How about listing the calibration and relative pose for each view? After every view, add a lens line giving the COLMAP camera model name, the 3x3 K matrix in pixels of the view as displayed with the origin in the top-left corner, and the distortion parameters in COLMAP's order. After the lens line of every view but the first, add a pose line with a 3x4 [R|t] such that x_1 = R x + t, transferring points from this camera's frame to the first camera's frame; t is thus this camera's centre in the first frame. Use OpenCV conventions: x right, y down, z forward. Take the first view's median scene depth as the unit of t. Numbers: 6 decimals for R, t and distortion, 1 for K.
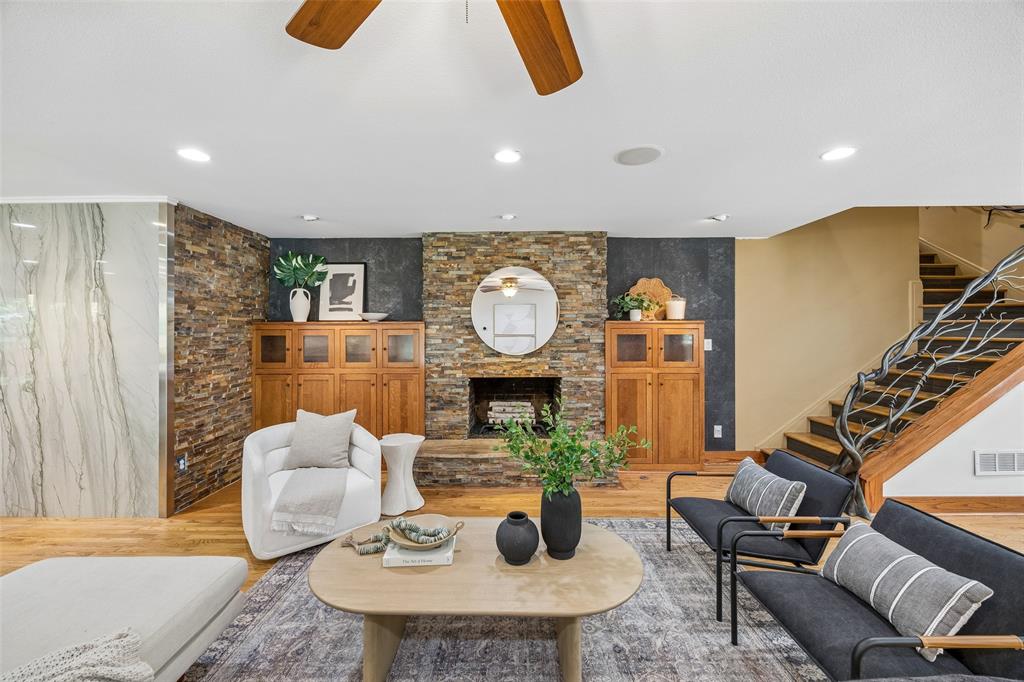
lens RADIAL K [[395.2, 0, 510.6], [0, 395.2, 331.4], [0, 0, 1]] dist [-0.003414, -0.000180]
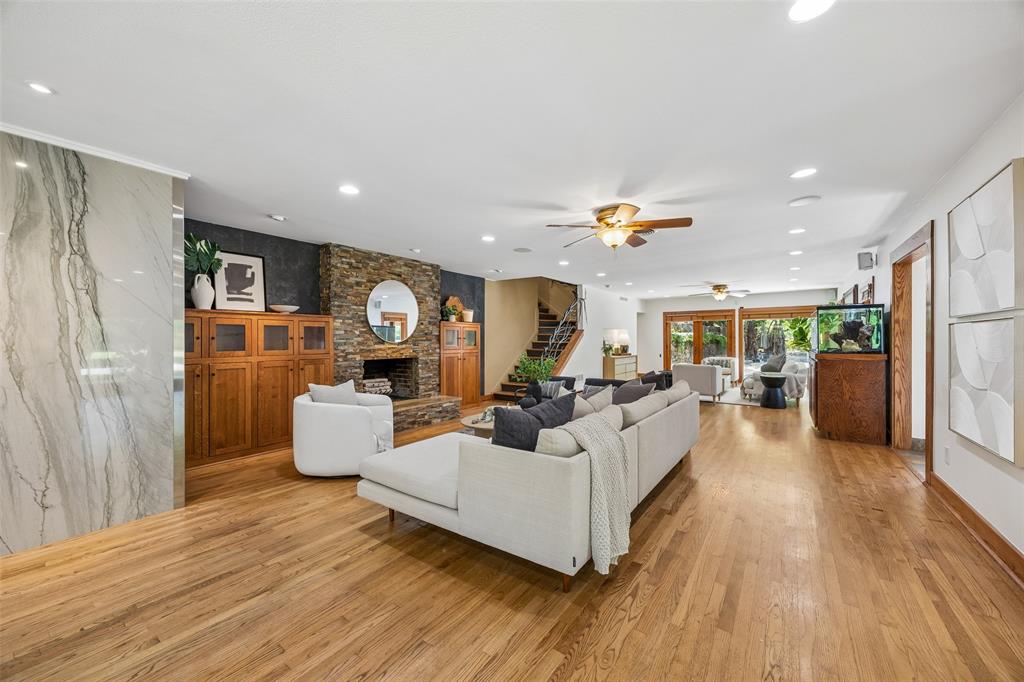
lens RADIAL K [[391.8, 0, 508.0], [0, 391.8, 341.4], [0, 0, 1]] dist [-0.002876, -0.000273]
pose [[0.582494, -0.002024, 0.812833, -0.886774], [-0.005712, 0.999962, 0.006583, 0.042725], [-0.812815, -0.008478, 0.582460, -0.149772]]
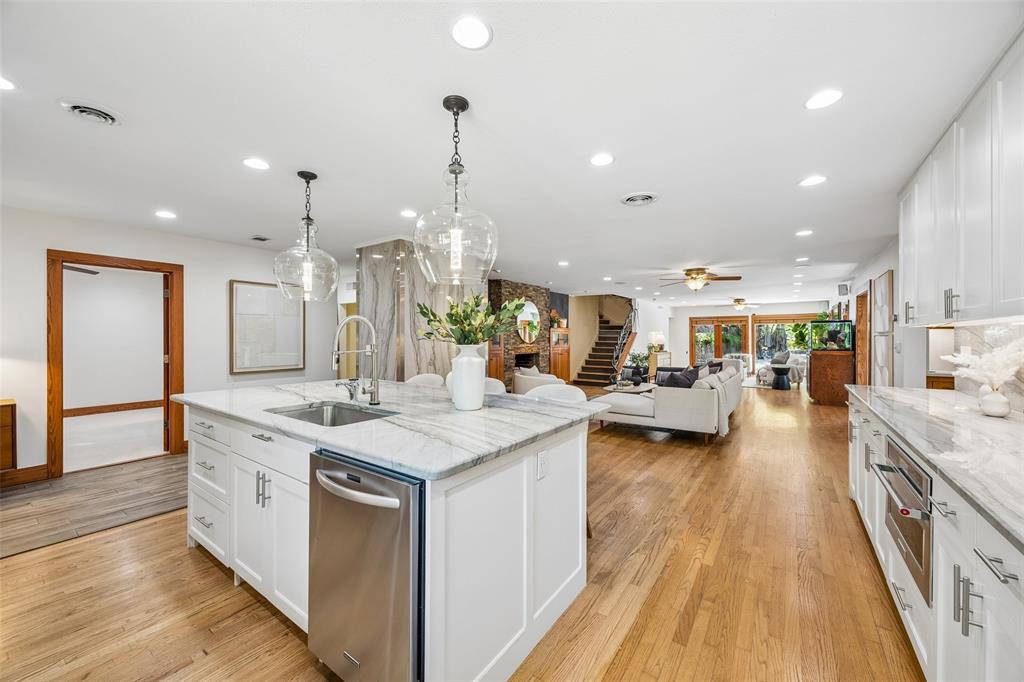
lens RADIAL K [[393.2, 0, 508.8], [0, 393.2, 336.7], [0, 0, 1]] dist [-0.002339, -0.000520]
pose [[0.580024, 0.003359, 0.814592, -1.753164], [-0.008396, 0.999963, 0.001855, 0.023713], [-0.814556, -0.007915, 0.580031, -0.132346]]
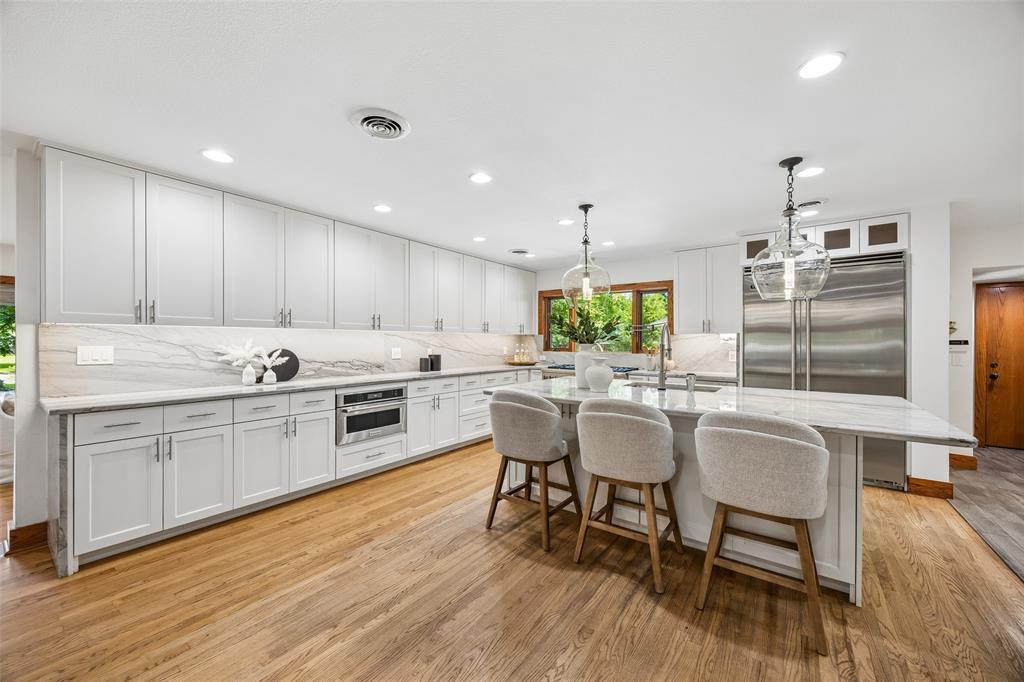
lens RADIAL K [[390.4, 0, 509.2], [0, 390.4, 340.5], [0, 0, 1]] dist [-0.001790, -0.000156]
pose [[-0.593078, -0.000568, -0.805145, -0.638770], [0.004777, 0.999980, -0.004224, 0.030883], [0.805131, -0.006351, -0.593063, 0.556357]]
